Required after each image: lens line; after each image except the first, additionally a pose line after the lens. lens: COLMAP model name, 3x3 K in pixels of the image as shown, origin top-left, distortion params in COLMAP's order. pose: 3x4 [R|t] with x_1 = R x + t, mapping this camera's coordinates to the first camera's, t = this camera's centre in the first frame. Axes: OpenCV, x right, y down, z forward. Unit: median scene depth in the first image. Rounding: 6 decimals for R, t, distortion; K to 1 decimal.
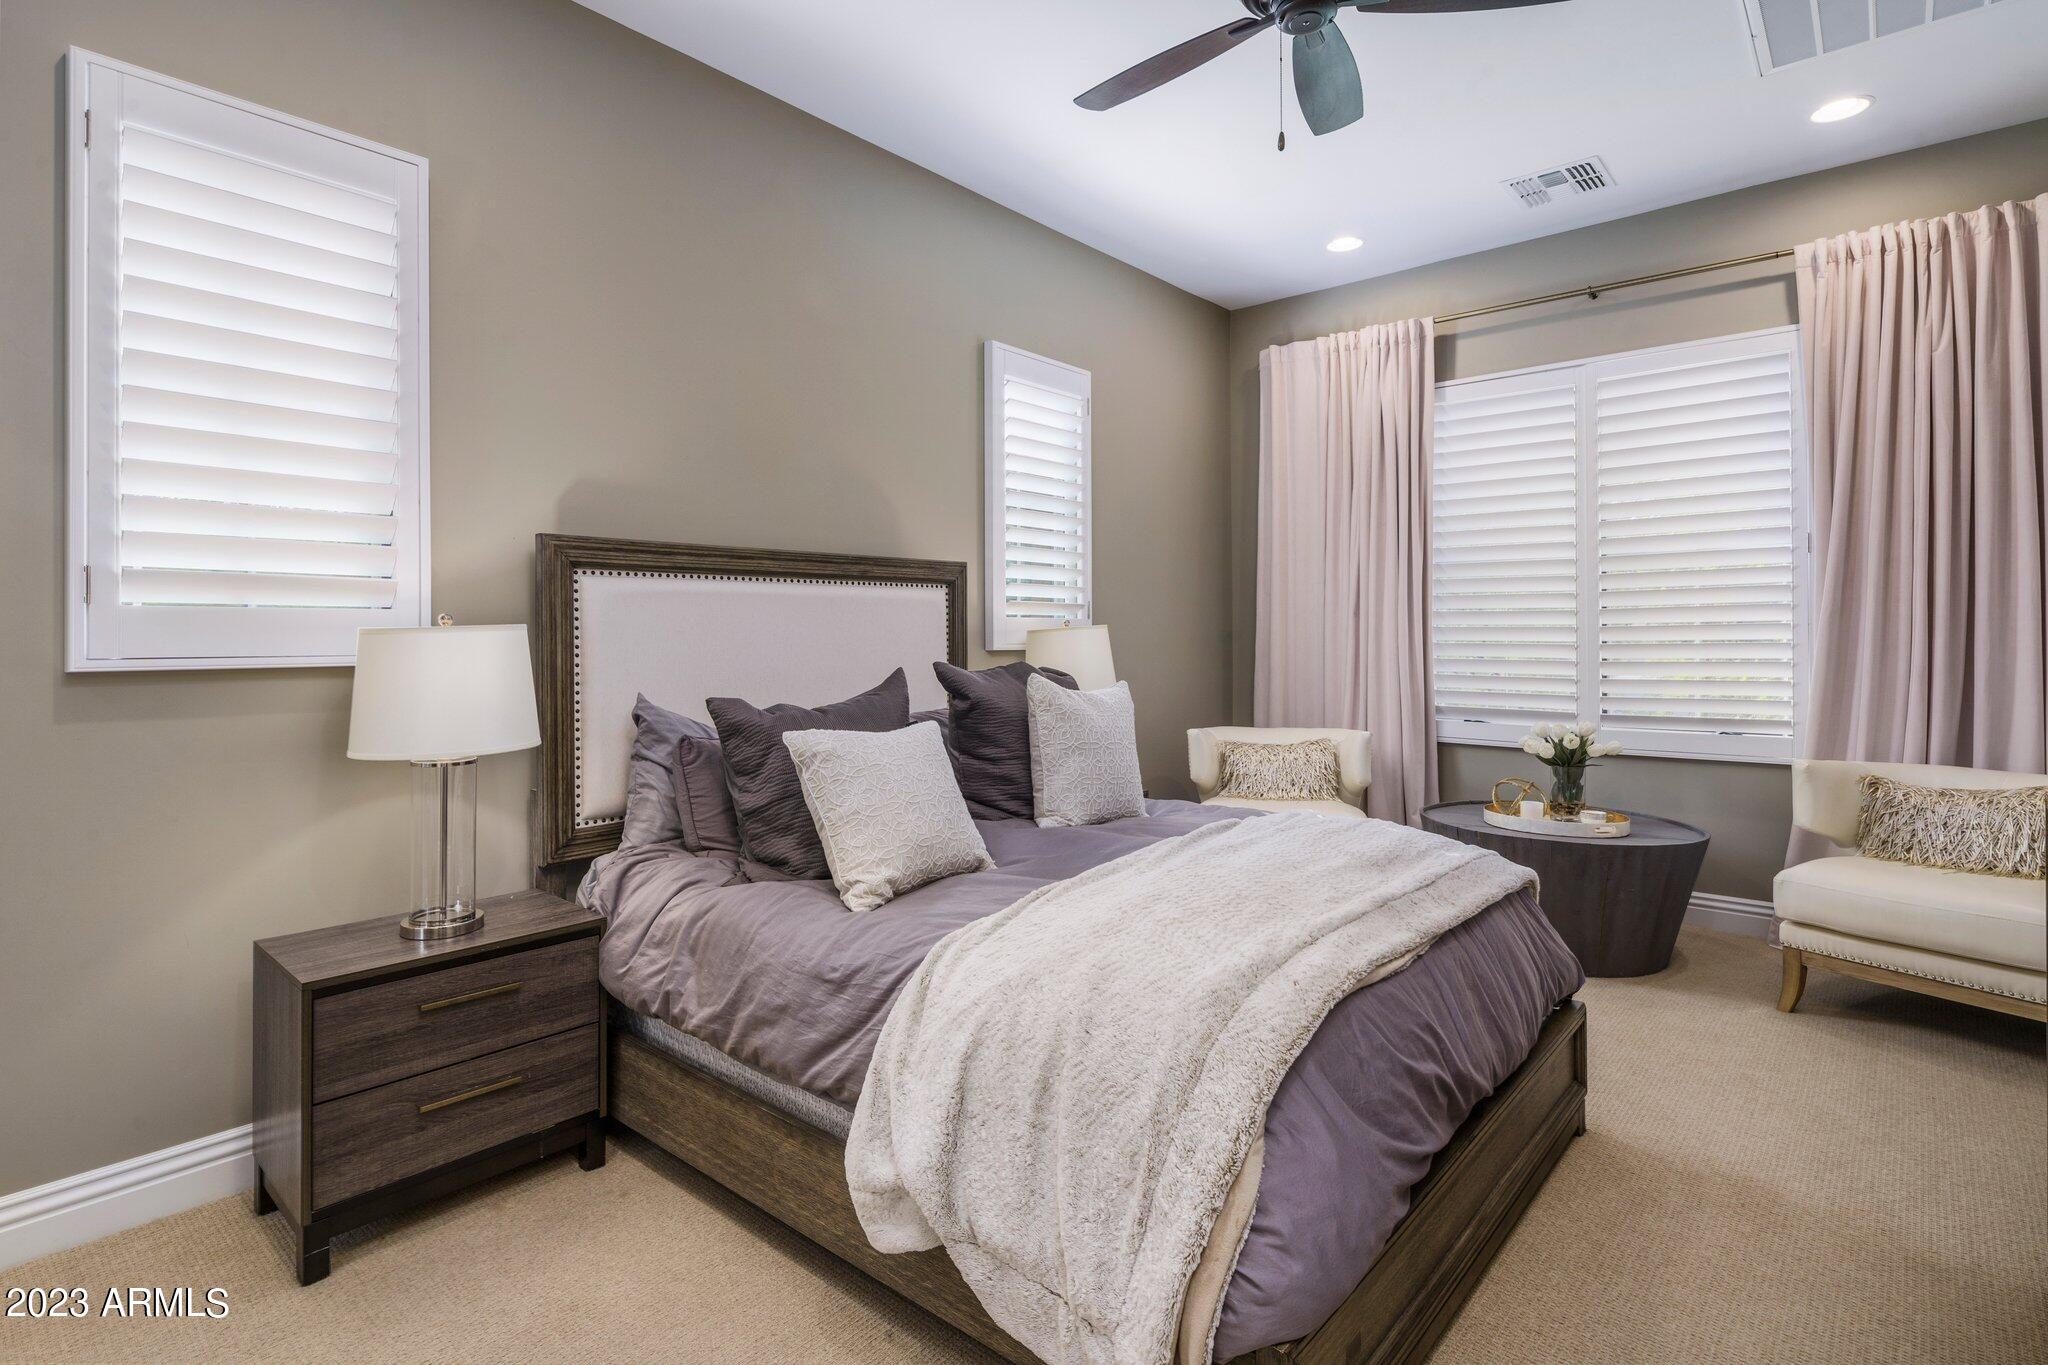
lens RADIAL K [[1010.4, 0, 1012.5], [0, 1010.4, 632.1], [0, 0, 1]] dist [0.002071, -0.000519]
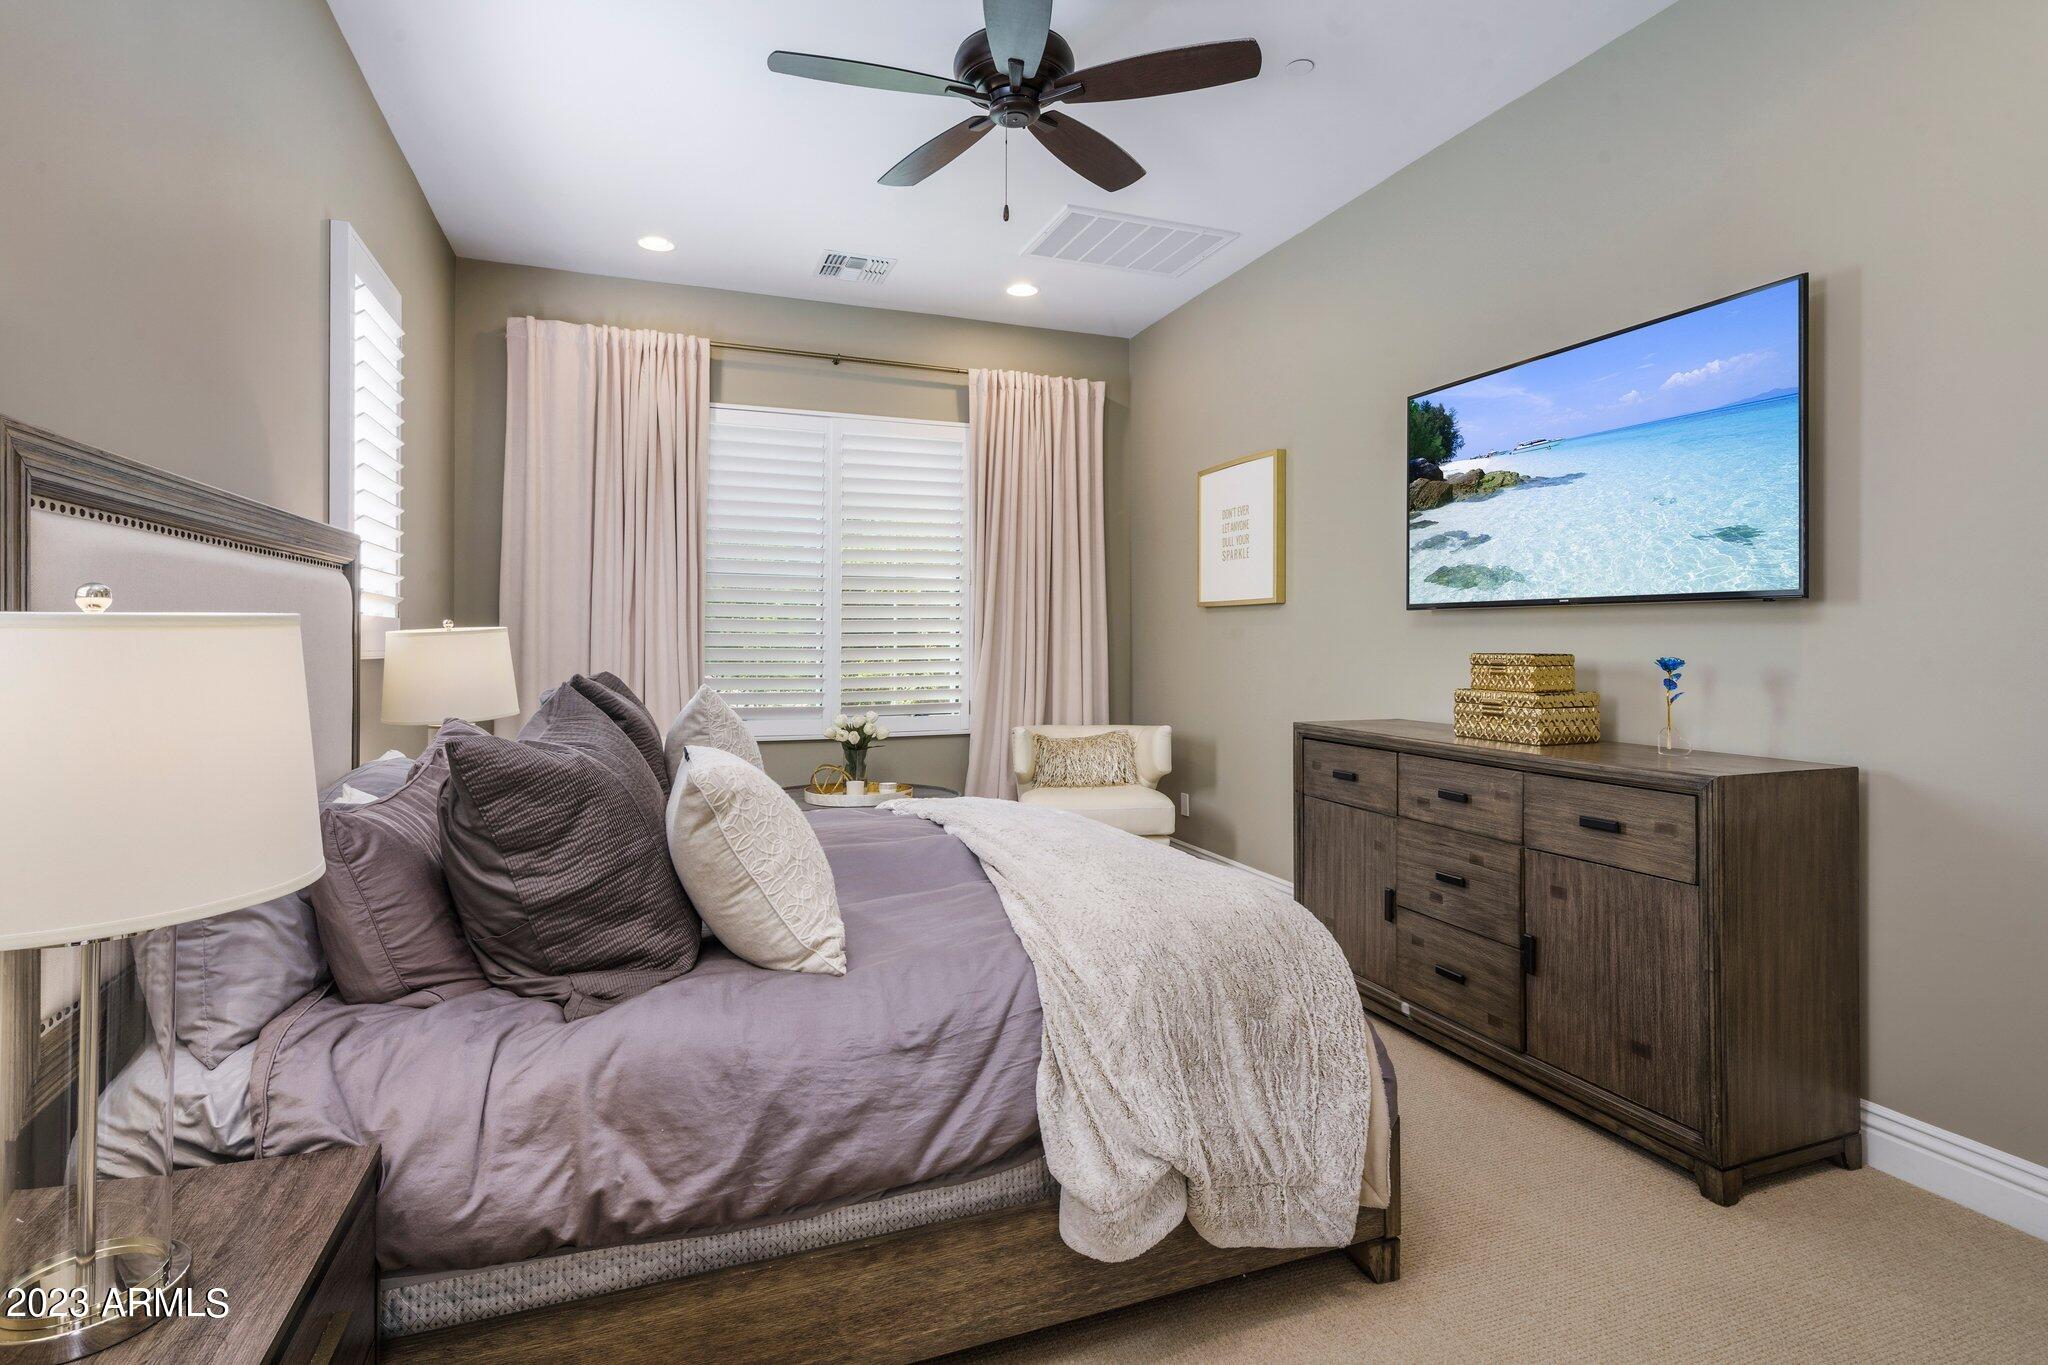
lens RADIAL K [[1010.4, 0, 1030.2], [0, 1010.4, 638.7], [0, 0, 1]] dist [0.002071, -0.000519]
pose [[0.470709, 0.006523, 0.882264, -0.697153], [-0.006280, 0.999972, -0.004042, 0.004770], [-0.882266, -0.003638, 0.470737, 0.408726]]
